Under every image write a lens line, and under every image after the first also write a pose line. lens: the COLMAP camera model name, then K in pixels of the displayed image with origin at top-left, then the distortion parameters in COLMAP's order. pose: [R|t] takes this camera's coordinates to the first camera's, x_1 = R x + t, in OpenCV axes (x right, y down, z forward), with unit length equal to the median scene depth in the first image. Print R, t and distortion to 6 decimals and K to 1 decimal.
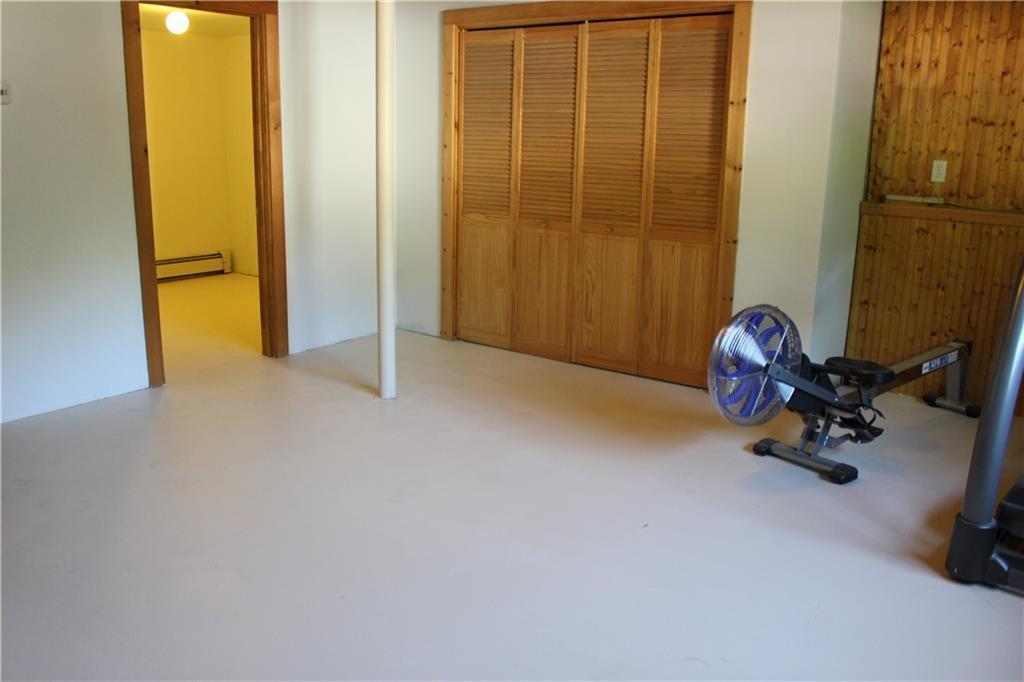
lens RADIAL K [[872.9, 0, 512.0], [0, 872.9, 341.0], [0, 0, 1]] dist [-0.149936, 0.141865]
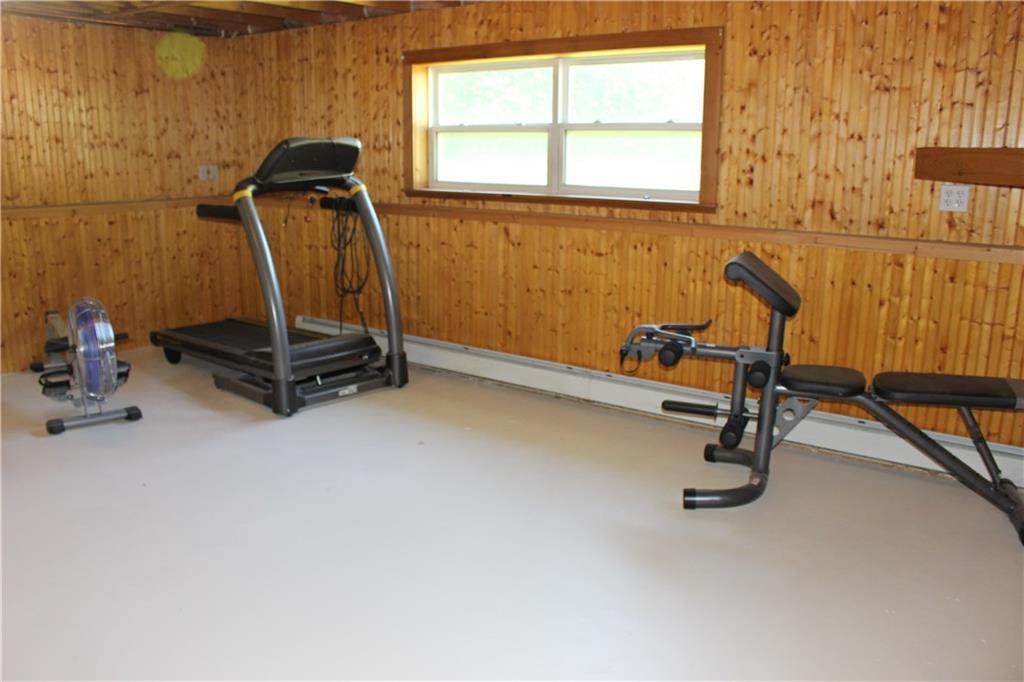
lens RADIAL K [[872.9, 0, 512.0], [0, 872.9, 341.0], [0, 0, 1]] dist [-0.149936, 0.141865]
pose [[-0.008484, -0.241010, 0.970486, -0.639620], [0.223600, 0.945489, 0.236757, -0.095091], [-0.974644, 0.219009, 0.045869, 0.267375]]
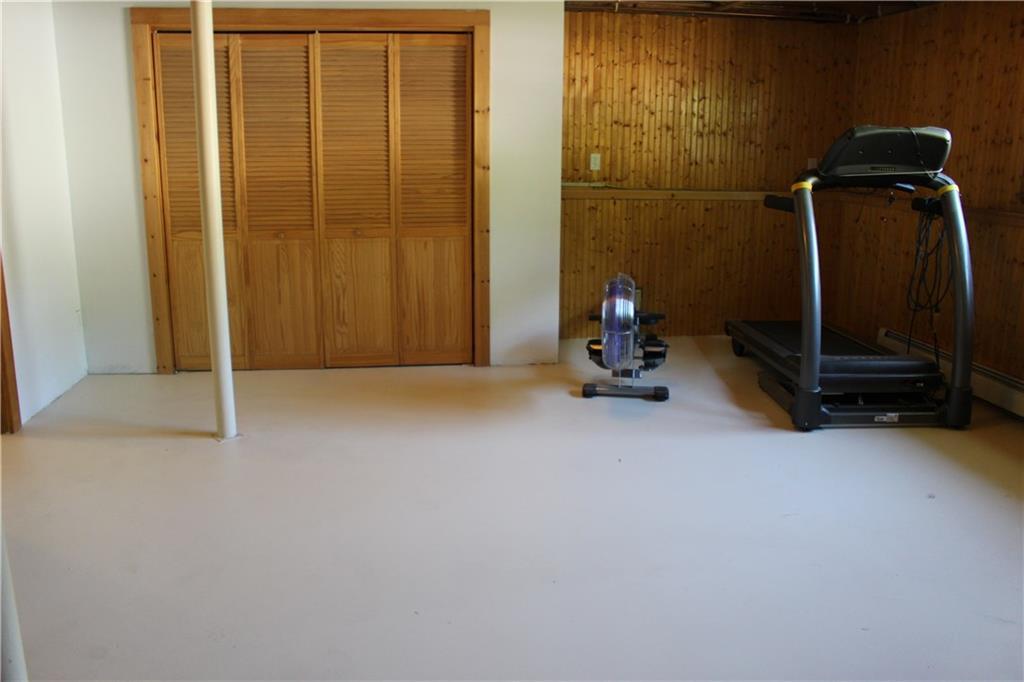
lens RADIAL K [[872.9, 0, 512.0], [0, 872.9, 341.0], [0, 0, 1]] dist [-0.149936, 0.141865]
pose [[0.711651, -0.173604, 0.680746, -0.511290], [0.171484, 0.982602, 0.071314, -0.045182], [-0.681283, 0.065986, 0.729040, 0.129302]]
